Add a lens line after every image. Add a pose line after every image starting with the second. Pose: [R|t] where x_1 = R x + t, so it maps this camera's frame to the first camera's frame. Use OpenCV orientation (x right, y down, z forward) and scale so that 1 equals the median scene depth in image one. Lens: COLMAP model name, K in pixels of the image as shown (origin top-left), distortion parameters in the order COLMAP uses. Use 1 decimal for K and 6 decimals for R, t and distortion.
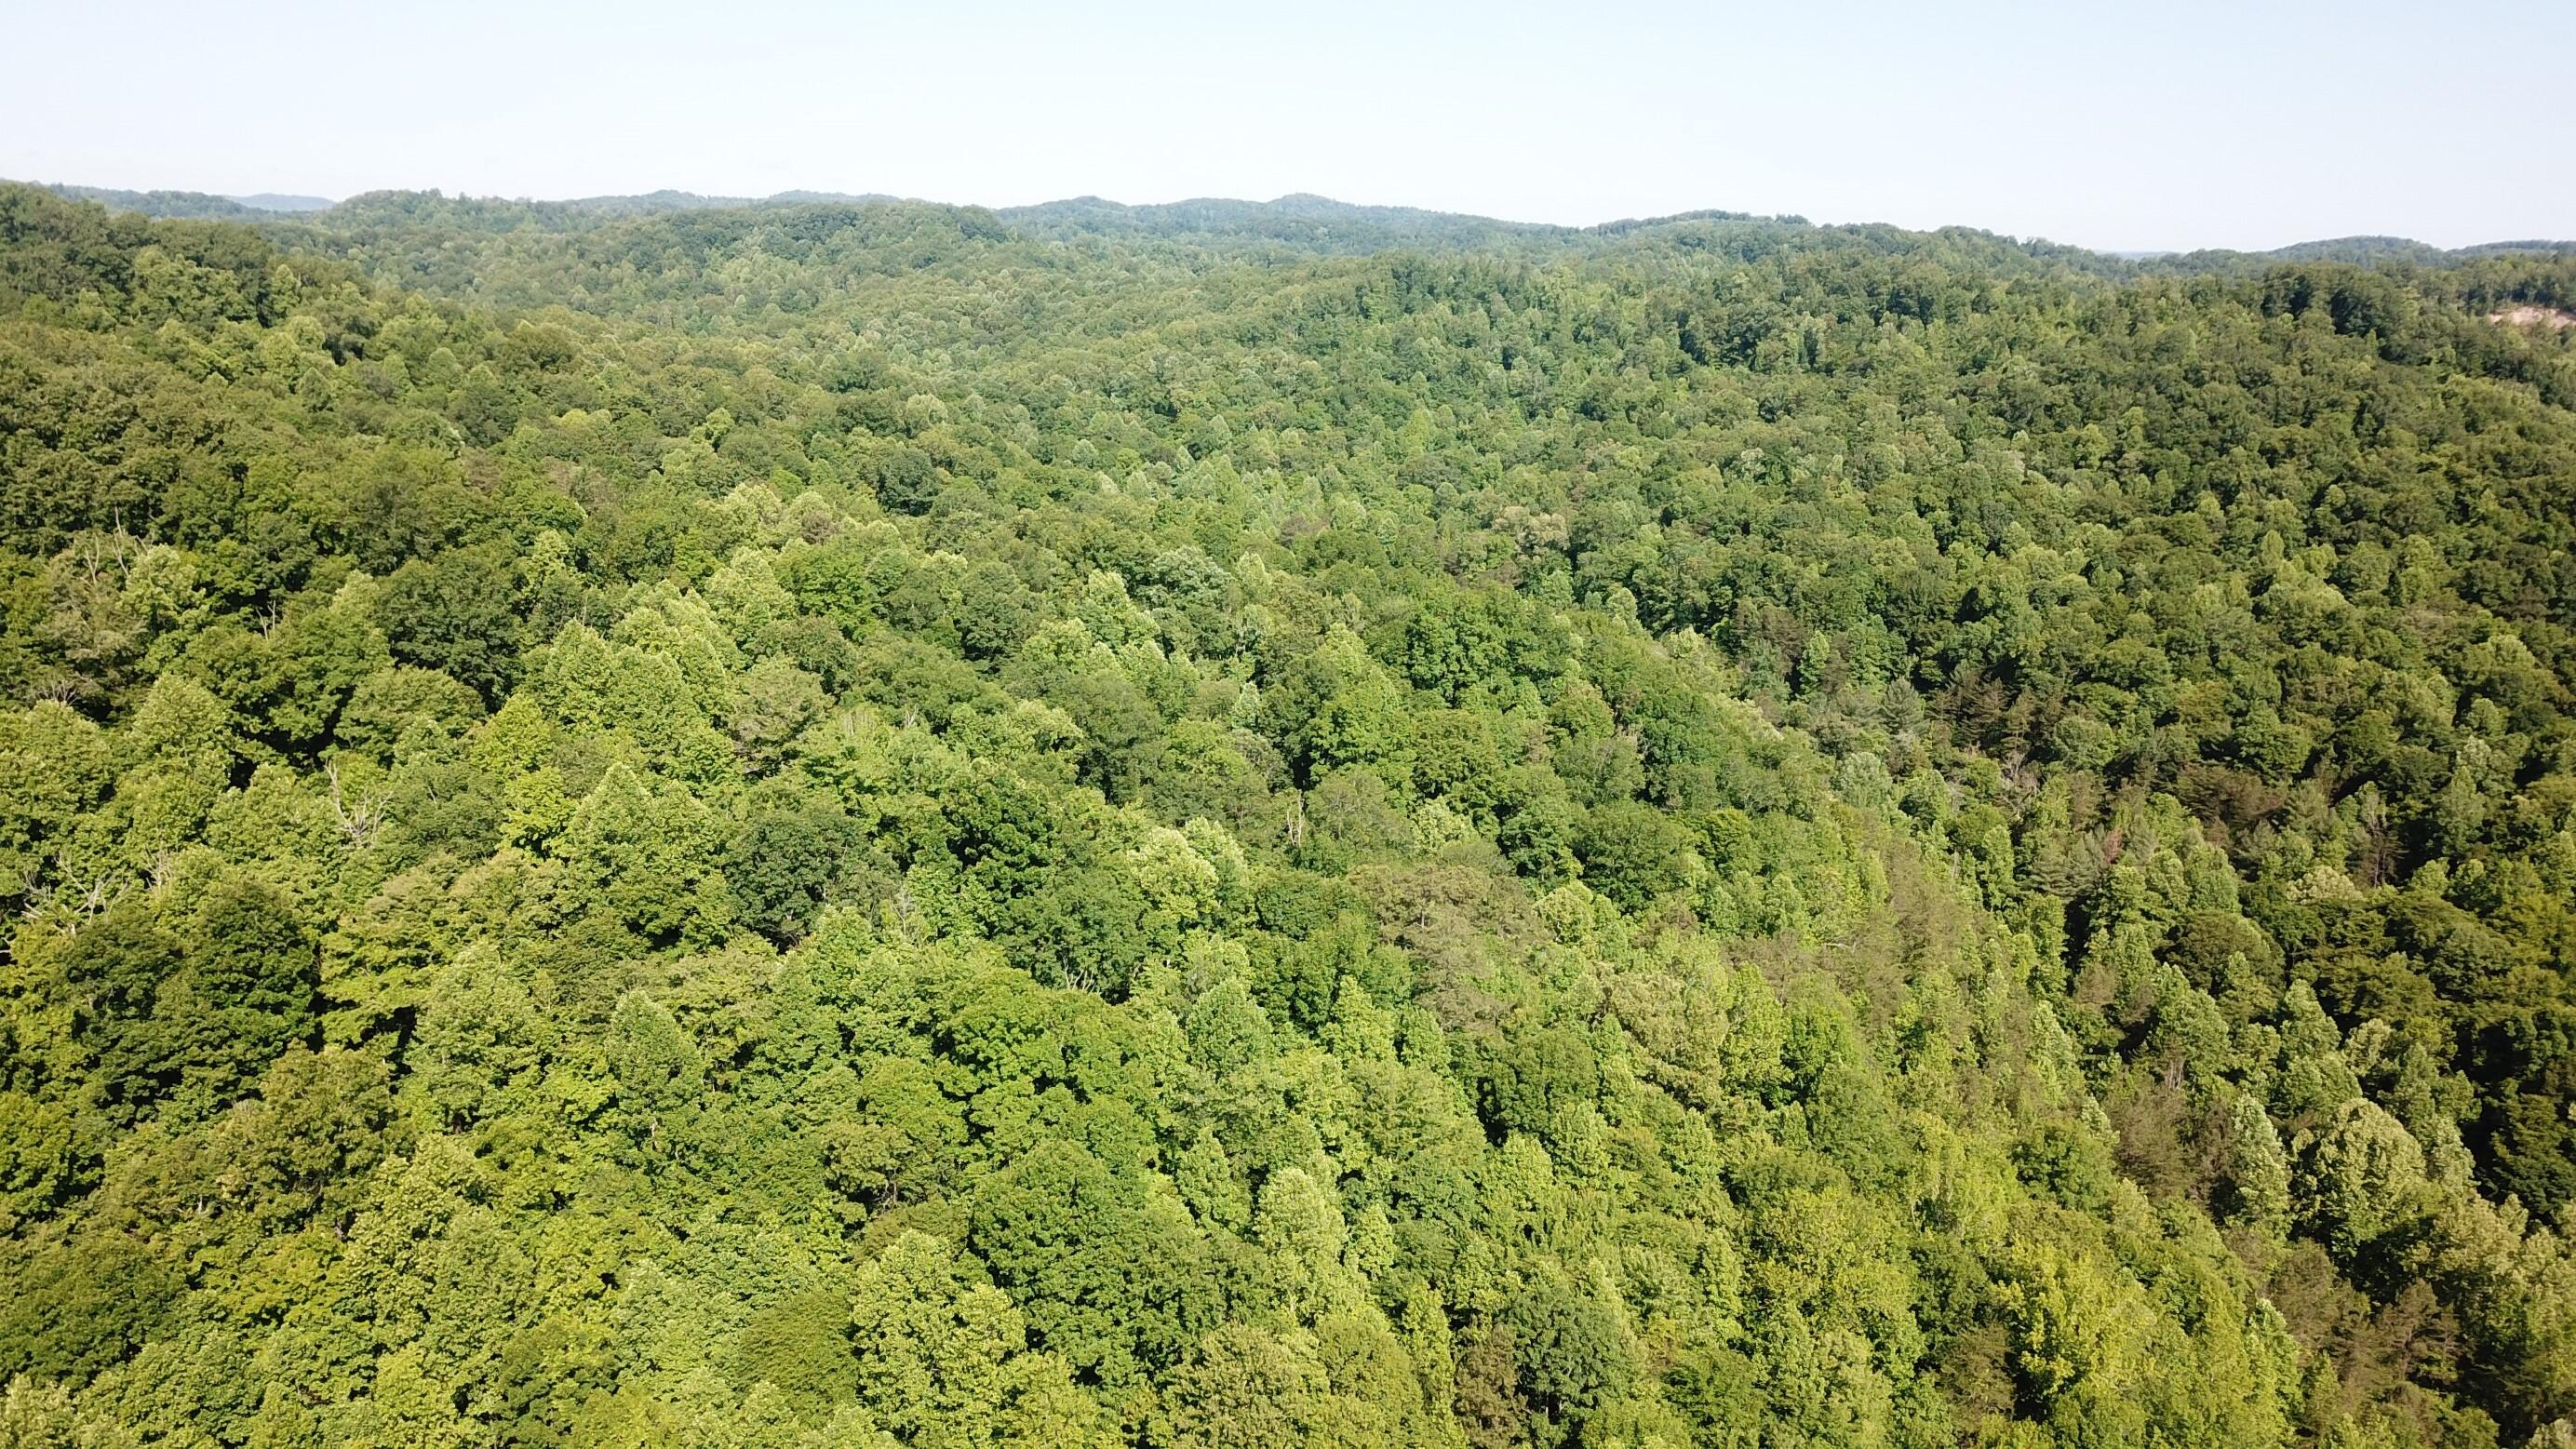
lens RADIAL K [[1951.4, 0, 1288.0], [0, 1951.4, 724.5], [0, 0, 1]] dist [0.008449, -0.002676]
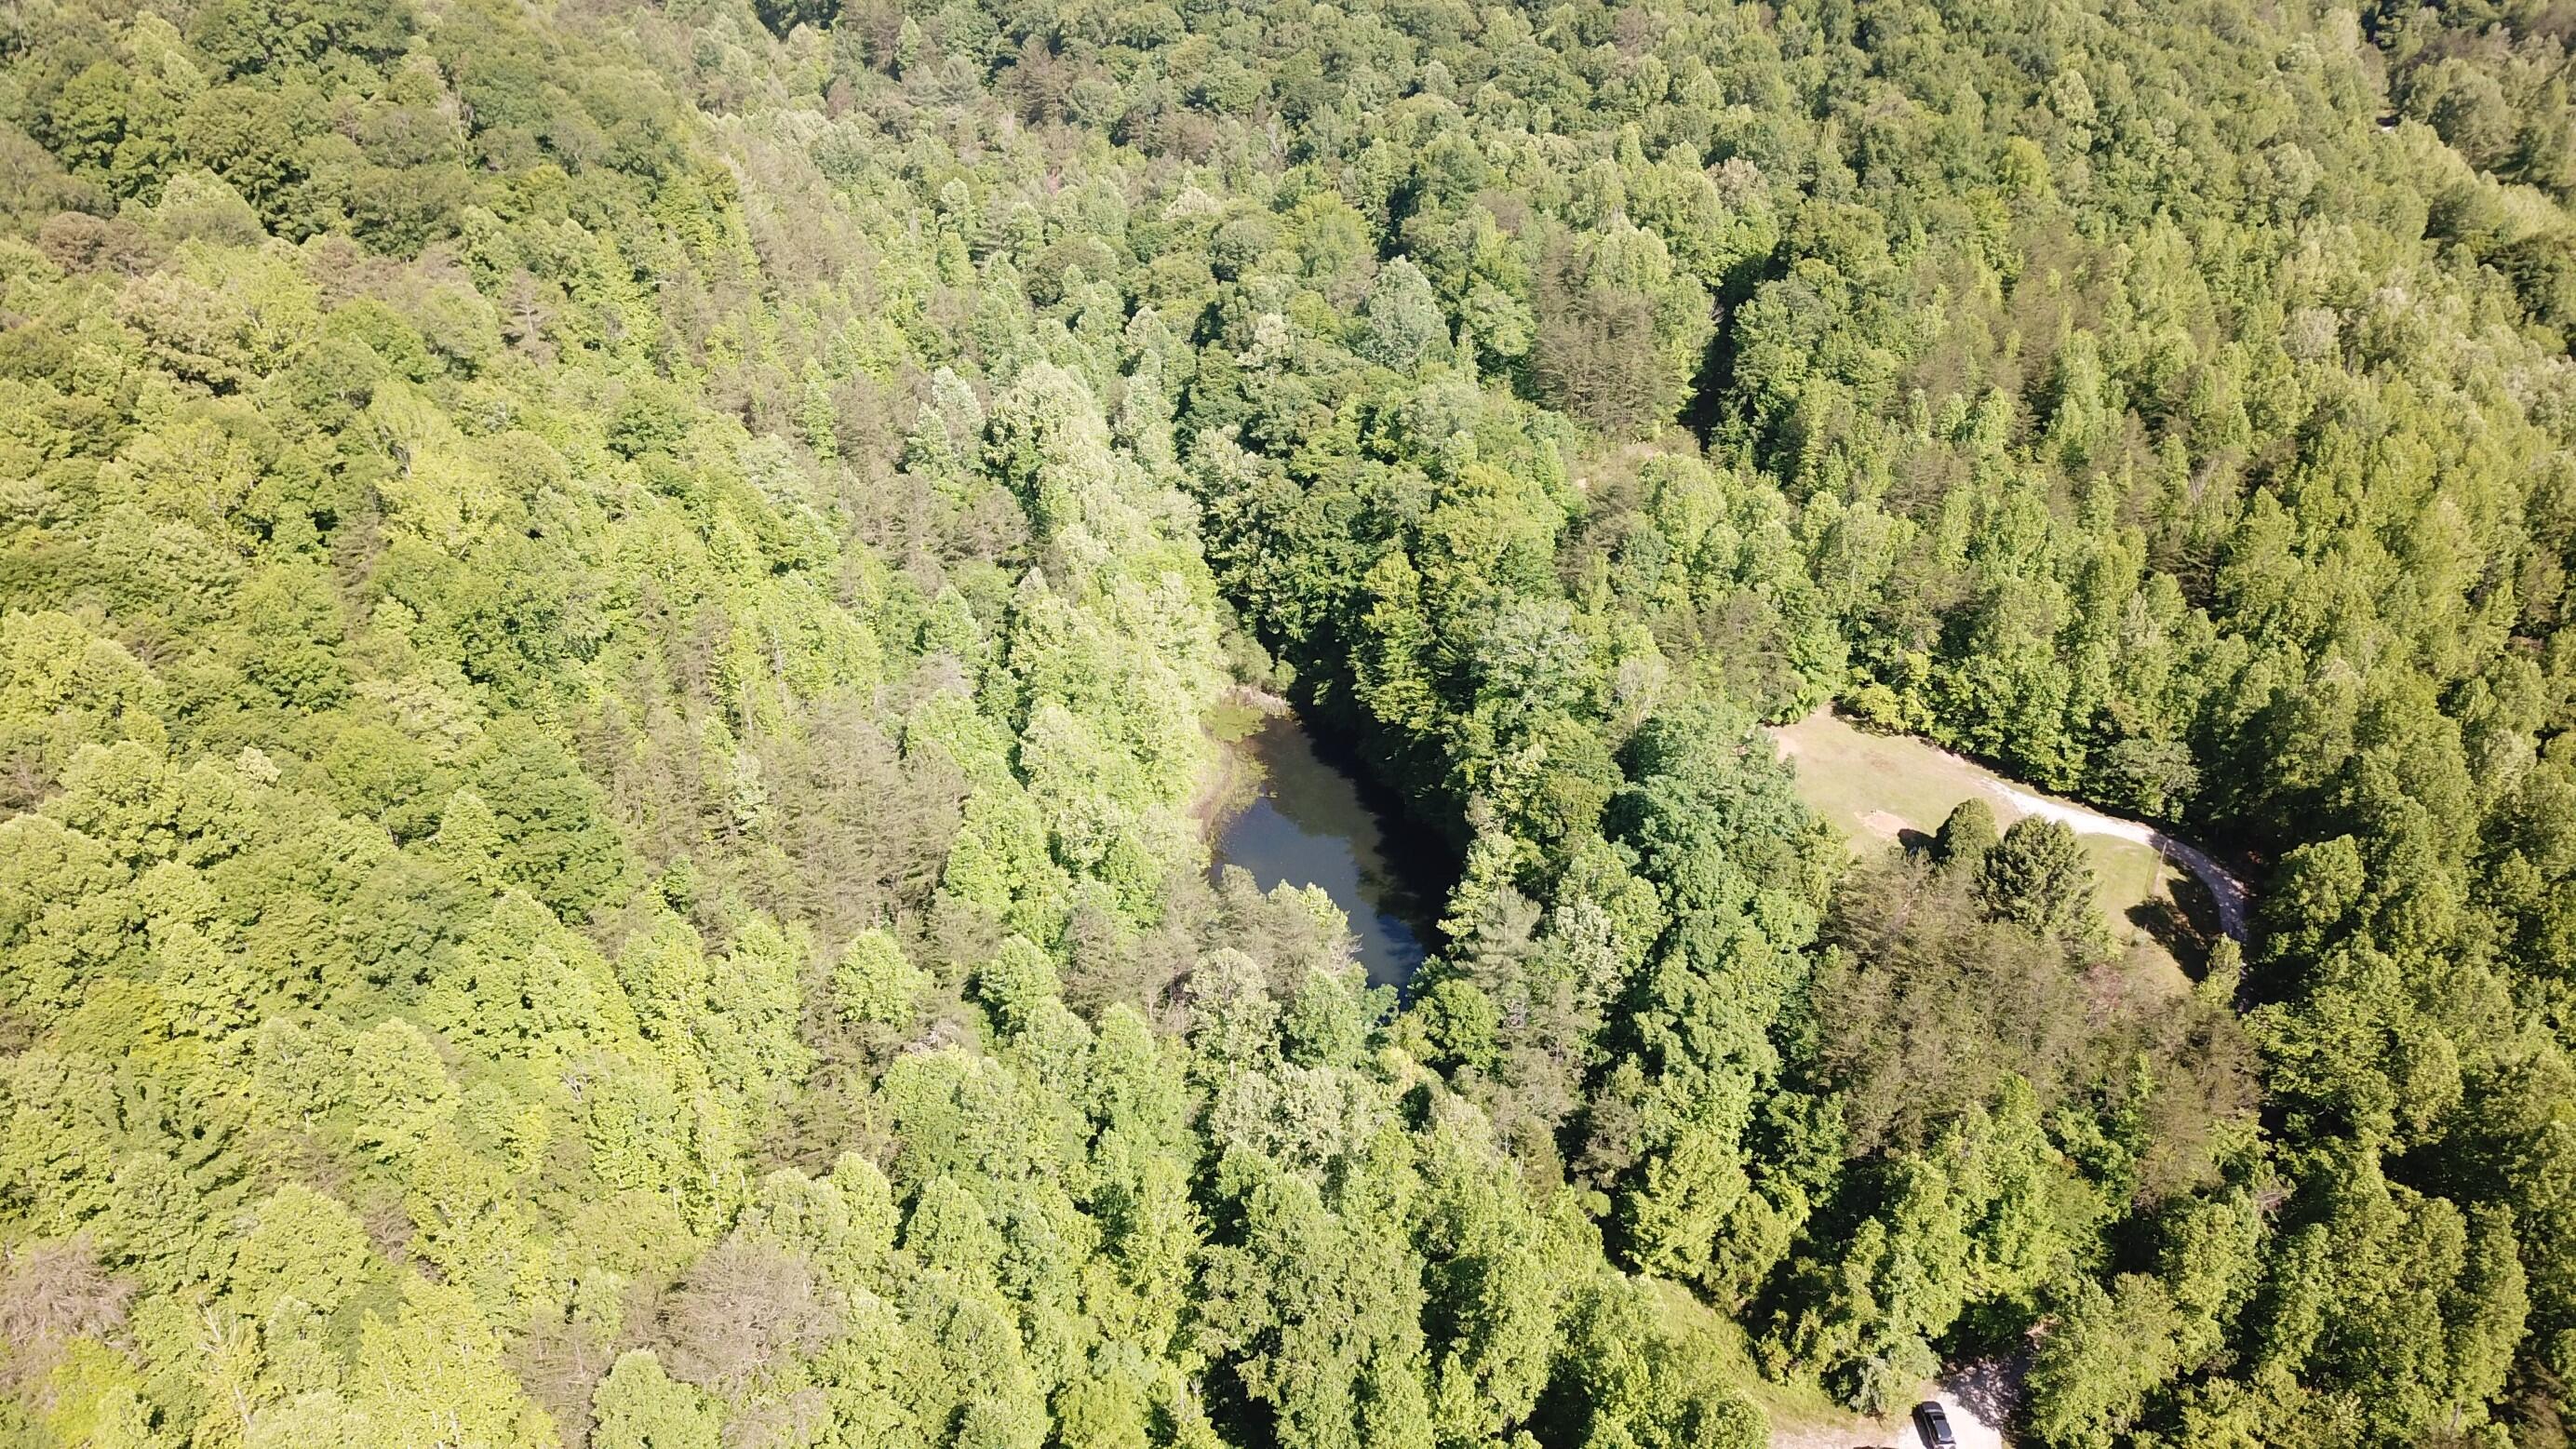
lens RADIAL K [[1951.4, 0, 1288.0], [0, 1951.4, 724.5], [0, 0, 1]] dist [0.008449, -0.002676]
pose [[0.969762, -0.138701, 0.200806, 0.068151], [0.079604, 0.957572, 0.276981, 0.013493], [-0.230704, -0.252621, 0.939659, -0.038667]]
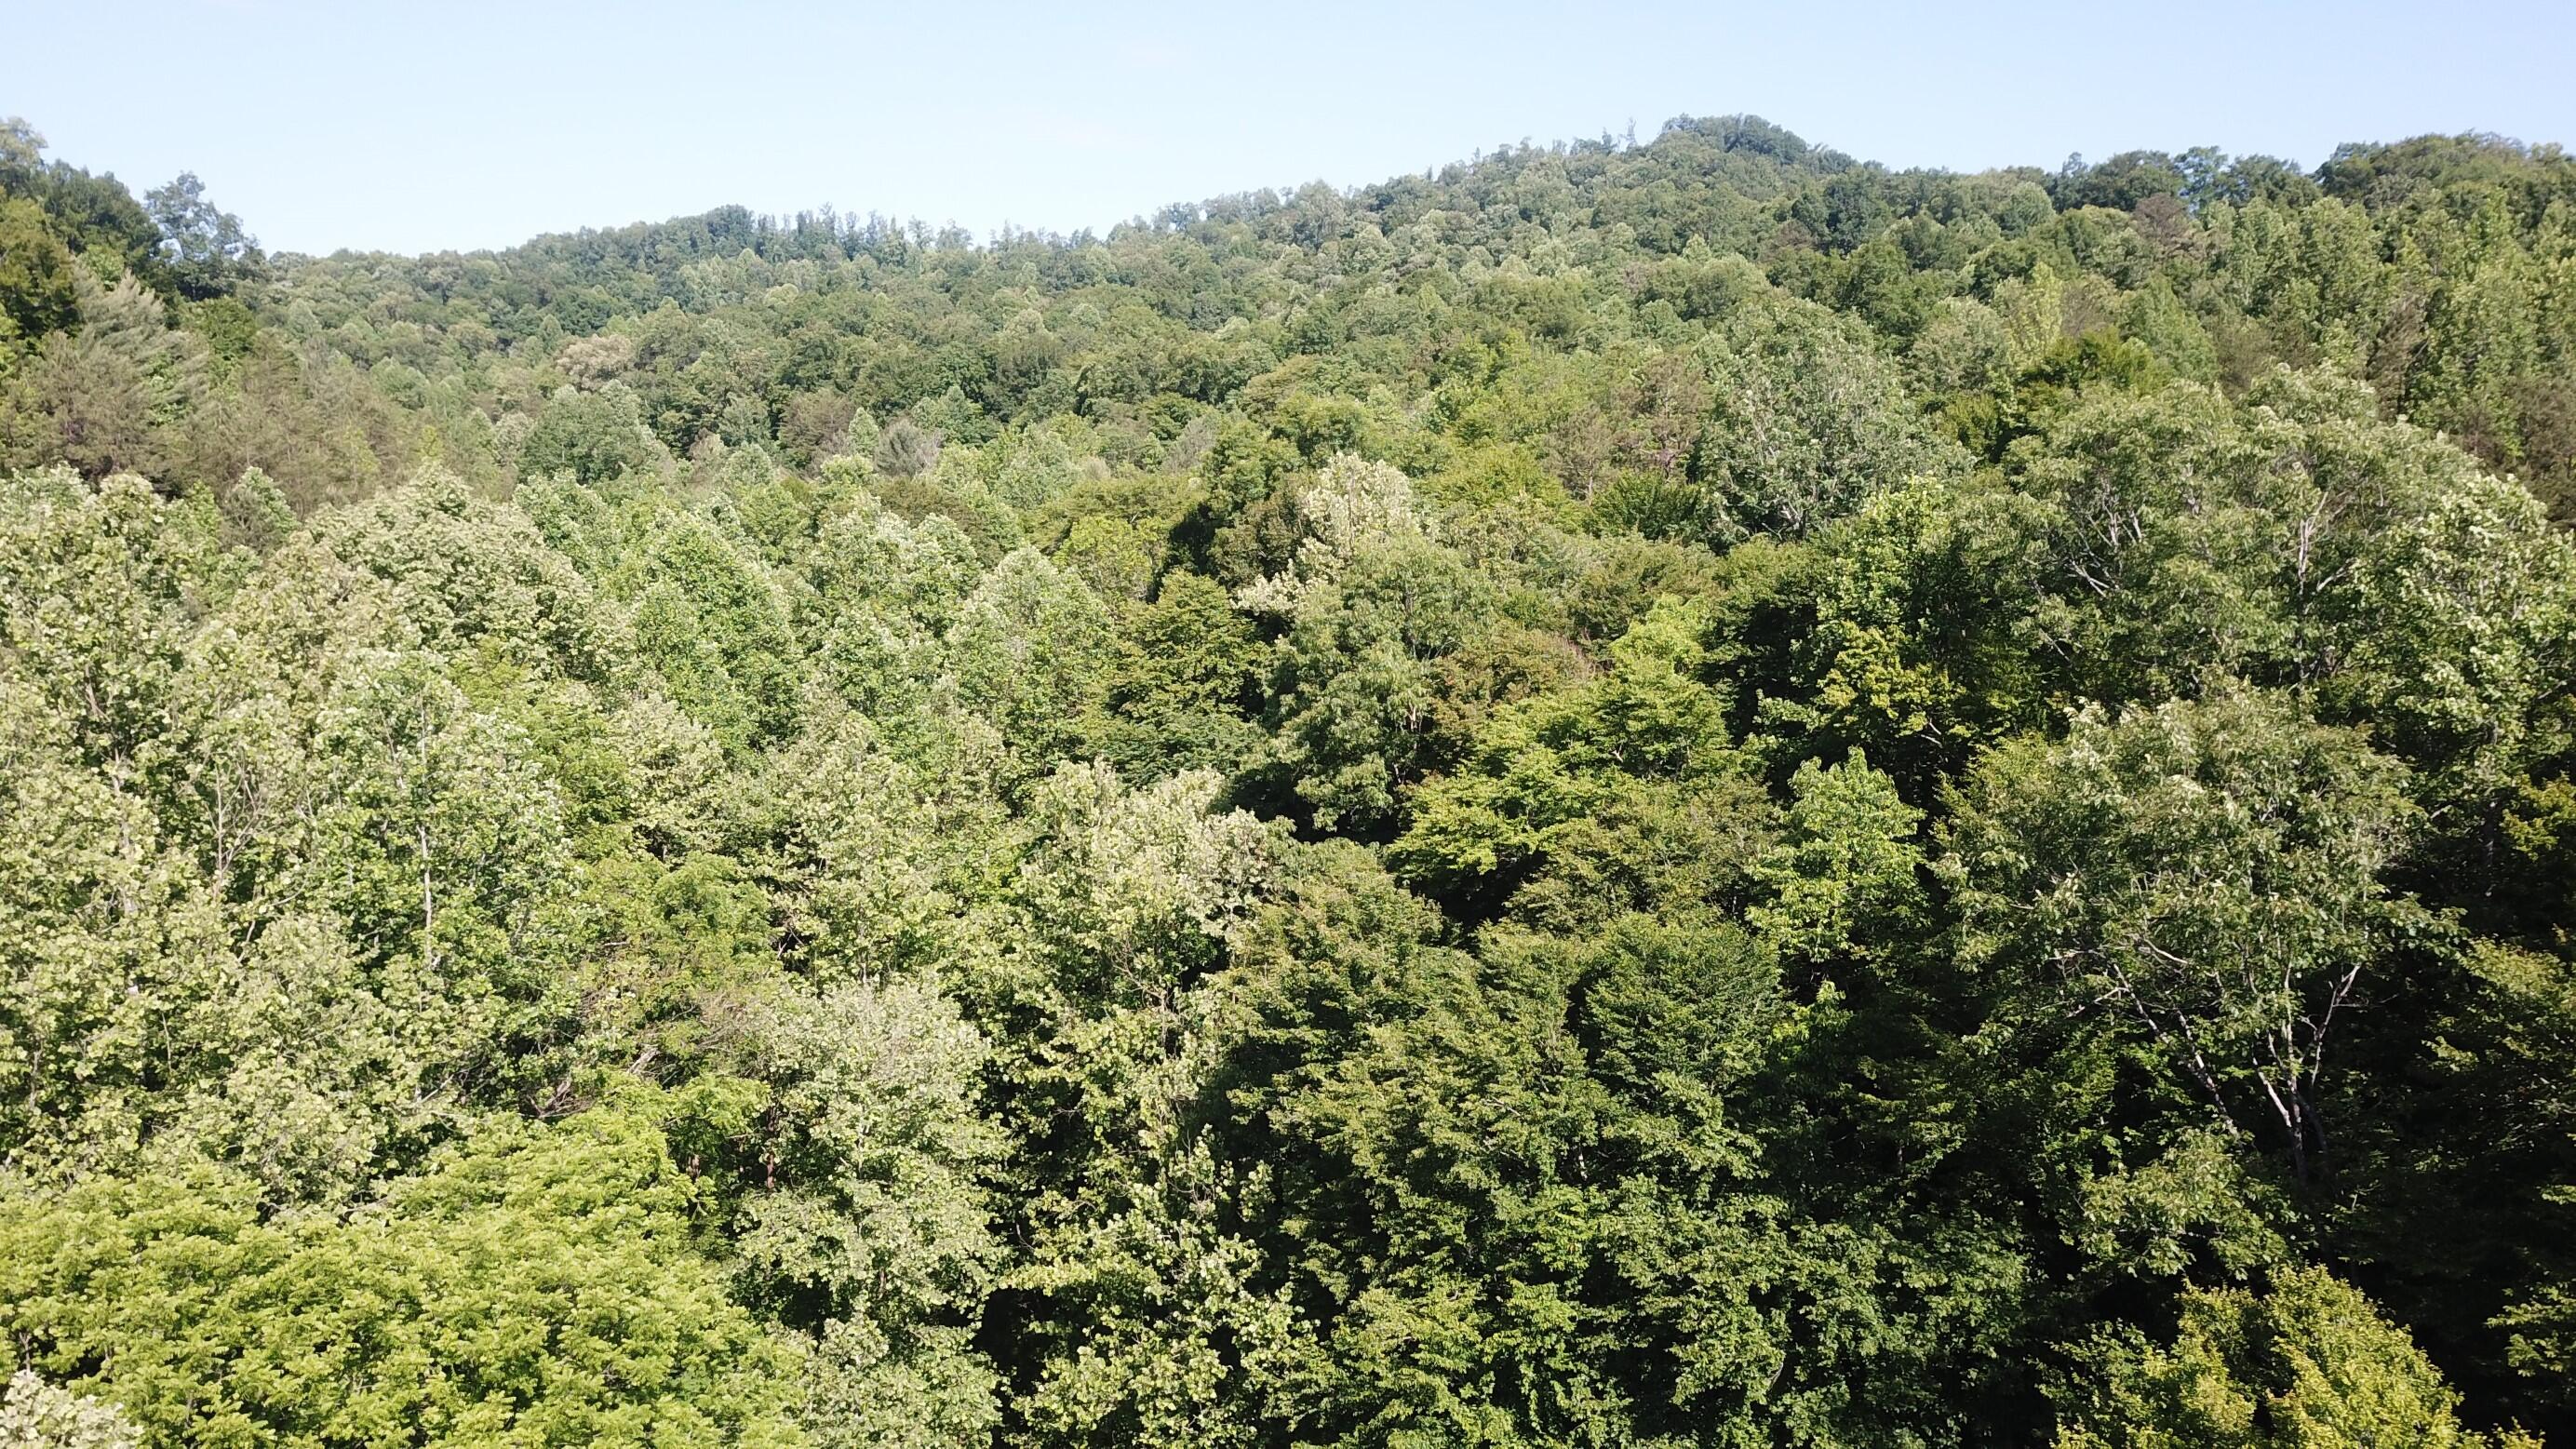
lens RADIAL K [[1951.4, 0, 1288.0], [0, 1951.4, 724.5], [0, 0, 1]] dist [0.008449, -0.002676]
pose [[0.988392, -0.033777, 0.148120, 0.102998], [0.049243, 0.993563, -0.102023, 0.044391], [-0.143721, 0.108132, 0.983693, 0.111290]]
